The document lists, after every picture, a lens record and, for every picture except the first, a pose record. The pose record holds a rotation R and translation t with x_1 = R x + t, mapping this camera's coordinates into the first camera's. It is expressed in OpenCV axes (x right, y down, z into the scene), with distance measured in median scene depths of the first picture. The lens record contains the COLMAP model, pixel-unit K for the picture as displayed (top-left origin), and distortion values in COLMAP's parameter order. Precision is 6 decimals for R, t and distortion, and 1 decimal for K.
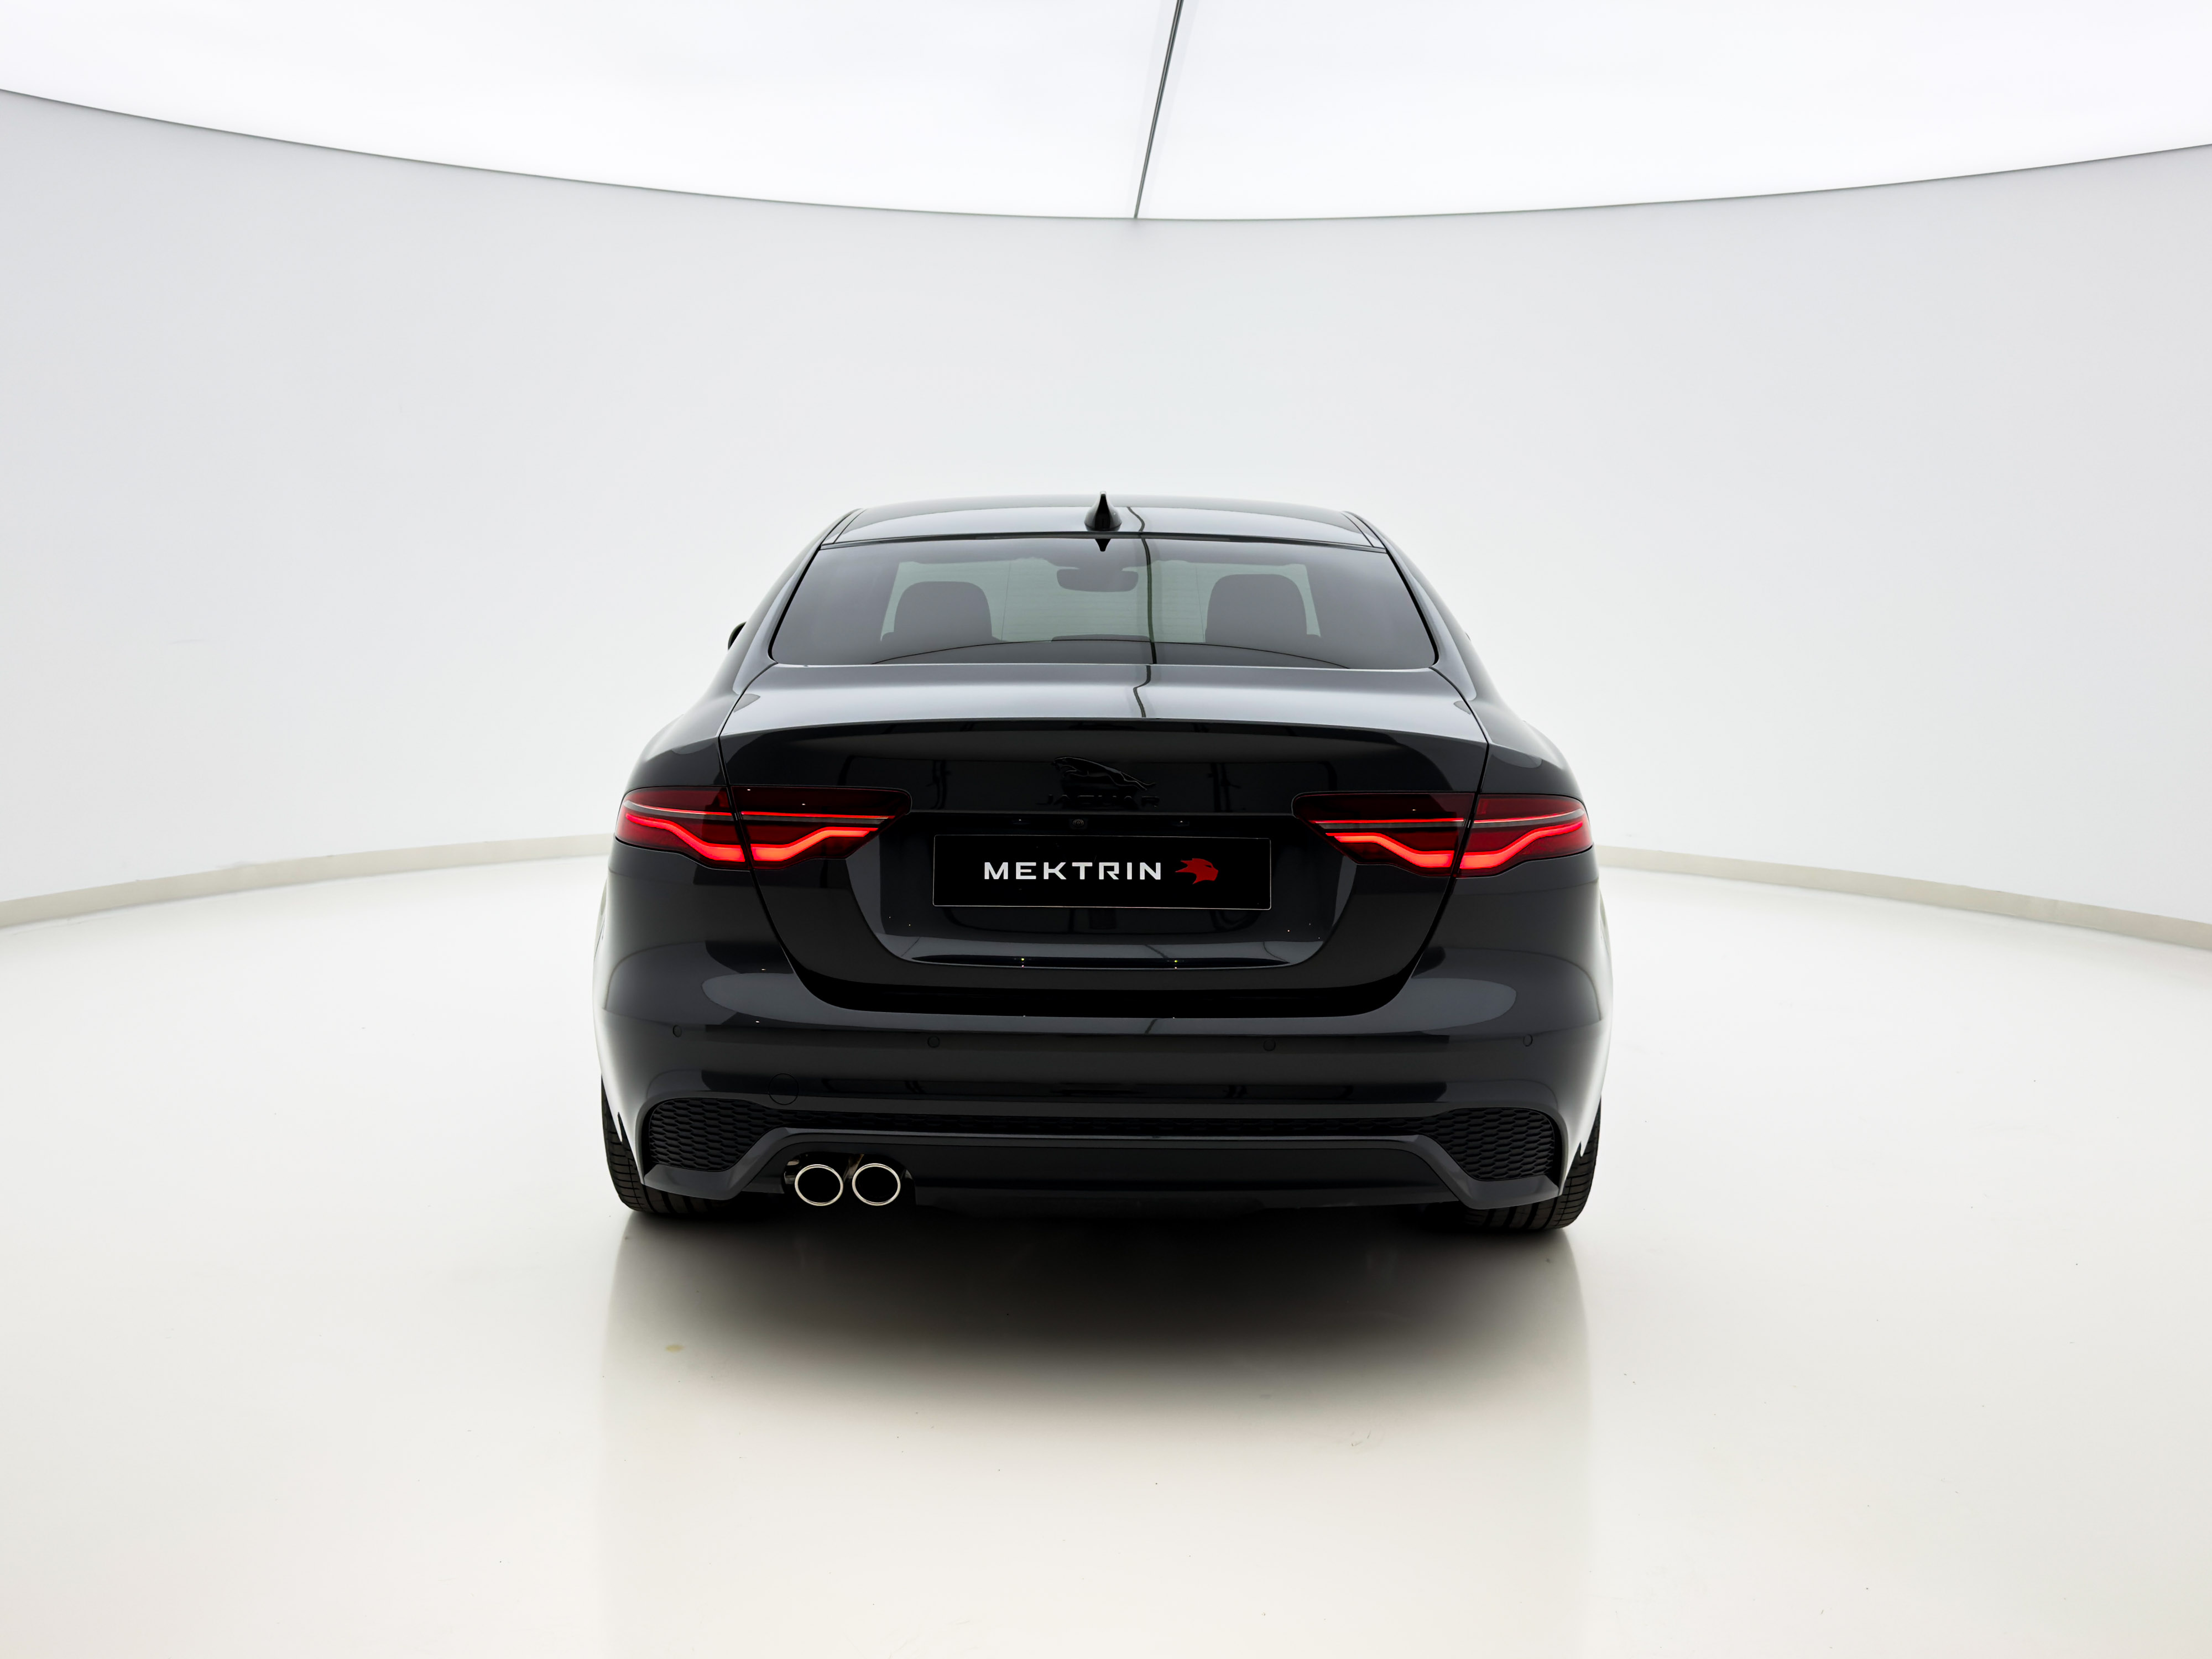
lens RADIAL K [[1600.1, 0, 1106.0], [0, 1600.1, 653.7], [0, 0, 1]] dist [-0.000585, 0.000921]
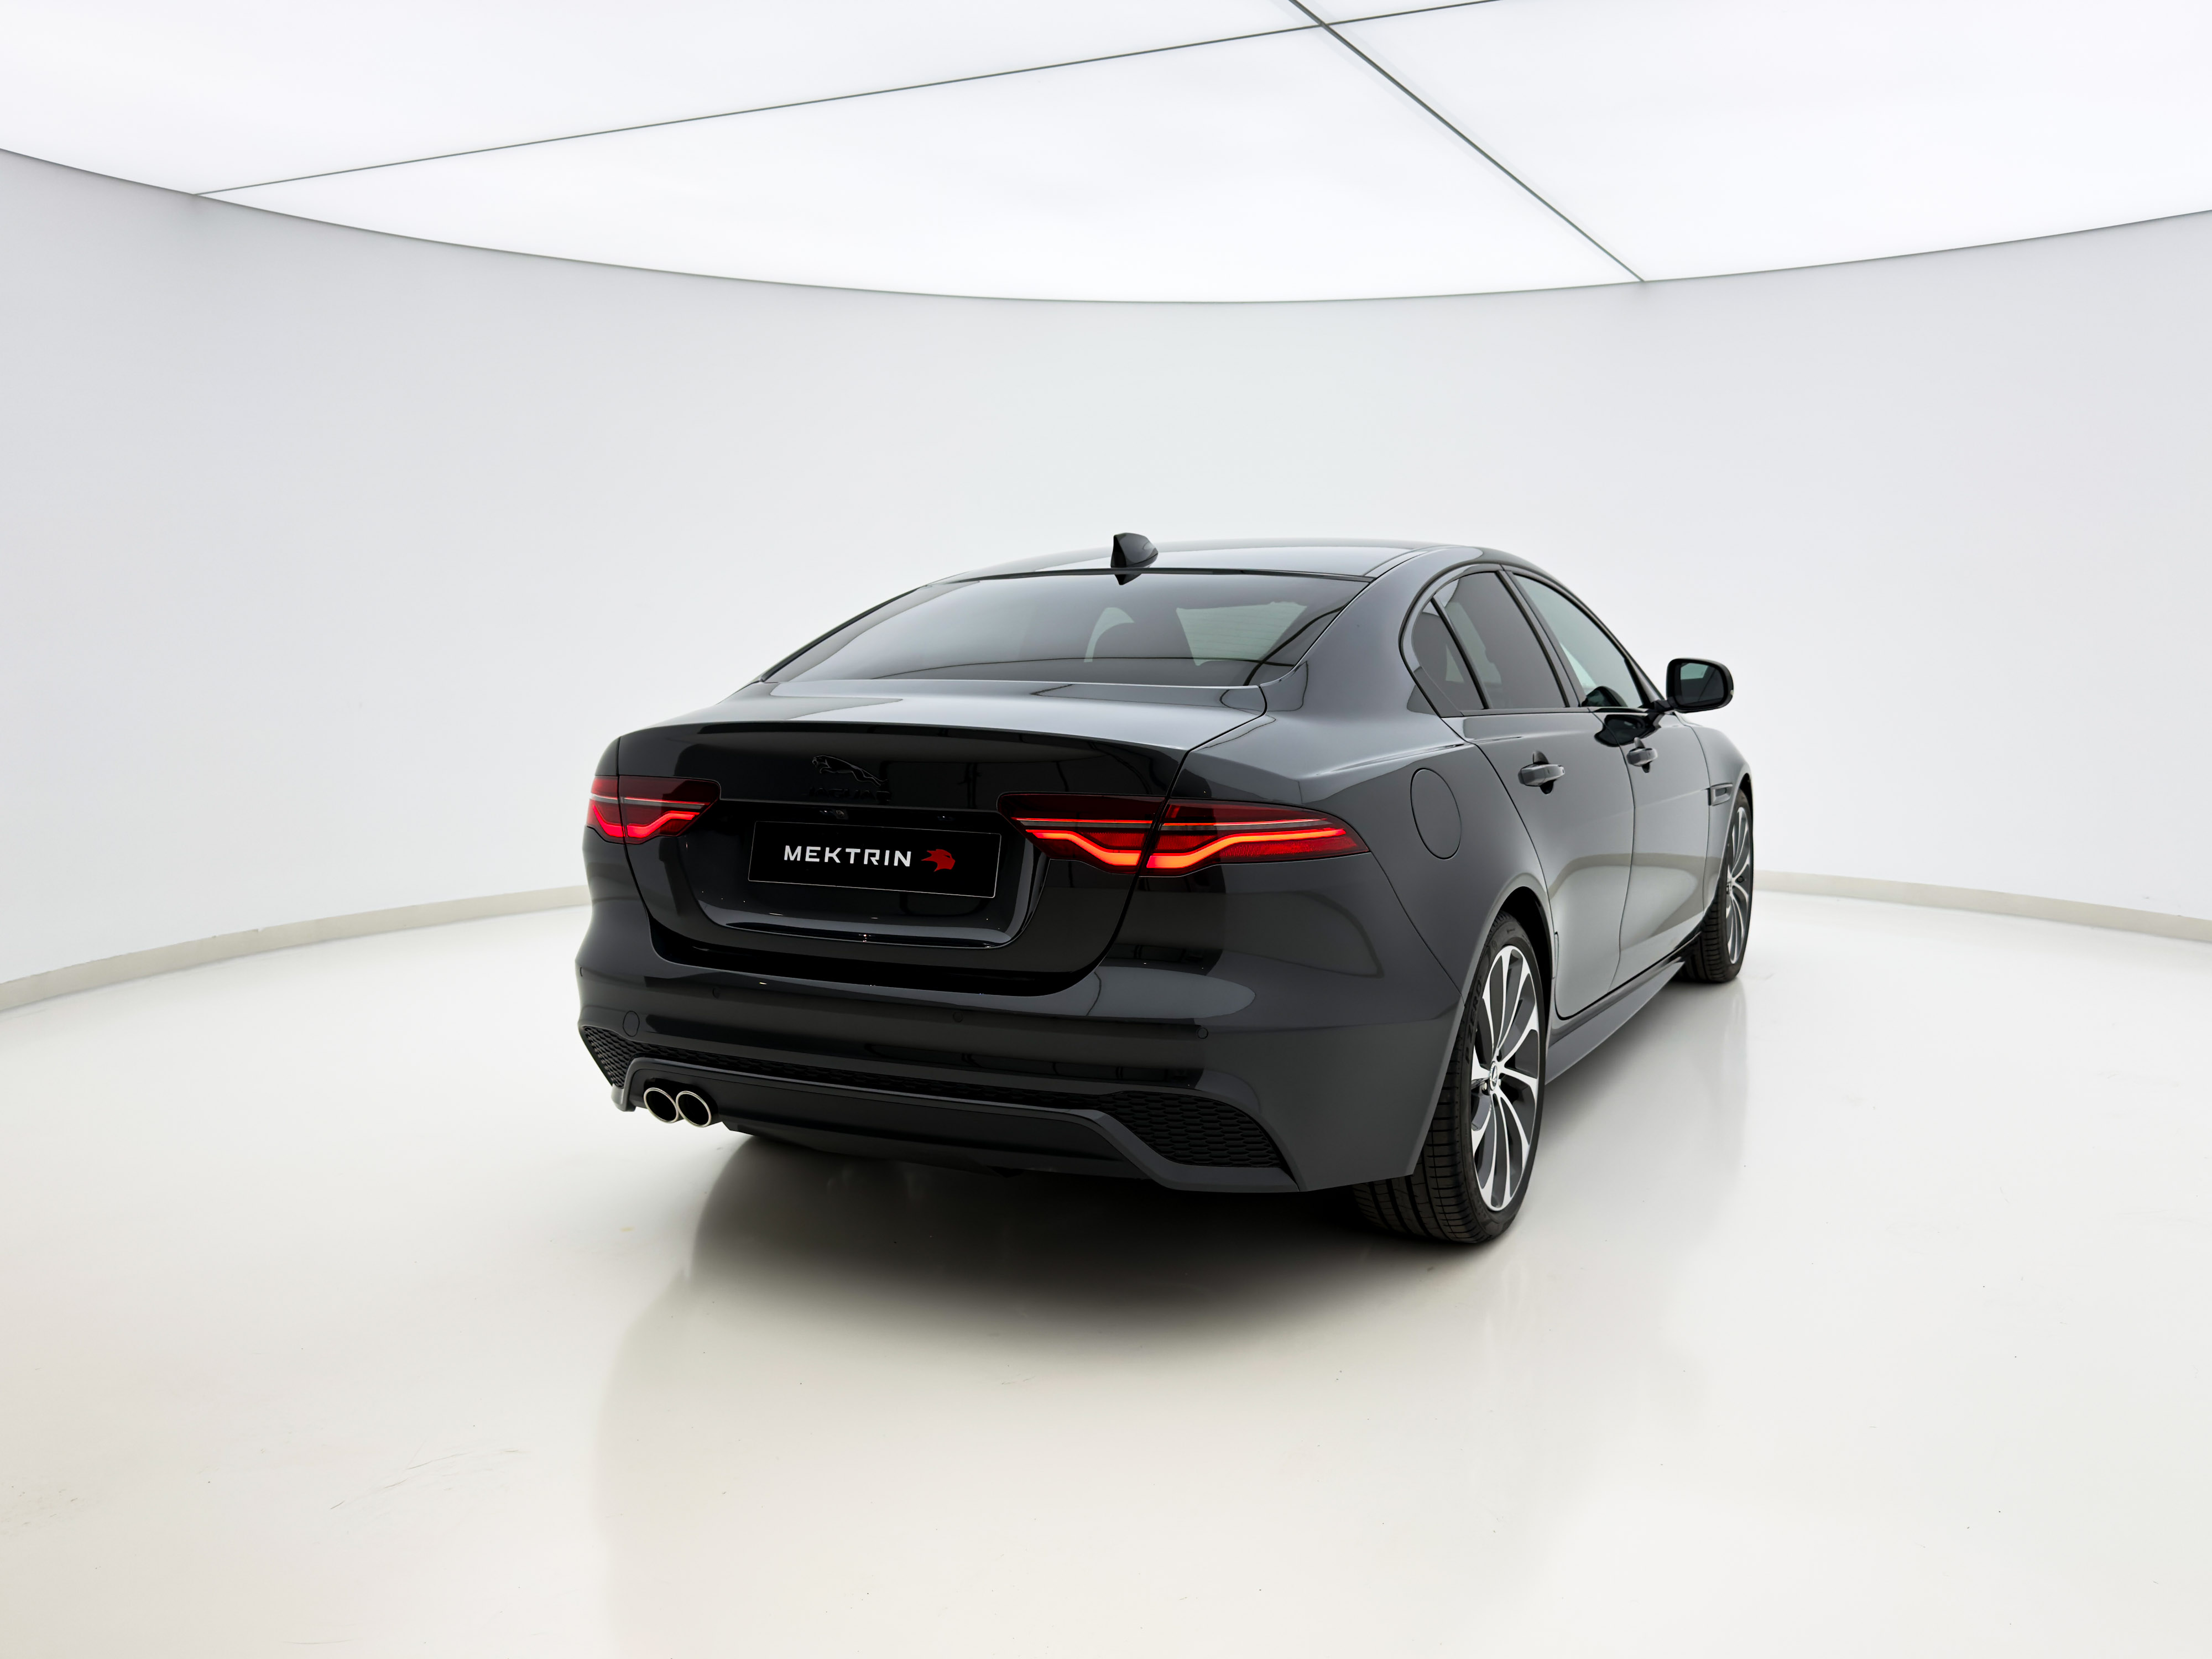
lens RADIAL K [[1629.4, 0, 1107.9], [0, 1629.4, 734.9], [0, 0, 1]] dist [0.028369, -0.001410]
pose [[0.942672, 0.017777, -0.333248, 0.540108], [-0.003842, 0.999092, 0.042428, 0.000438], [0.333700, -0.038715, 0.941884, -0.023256]]
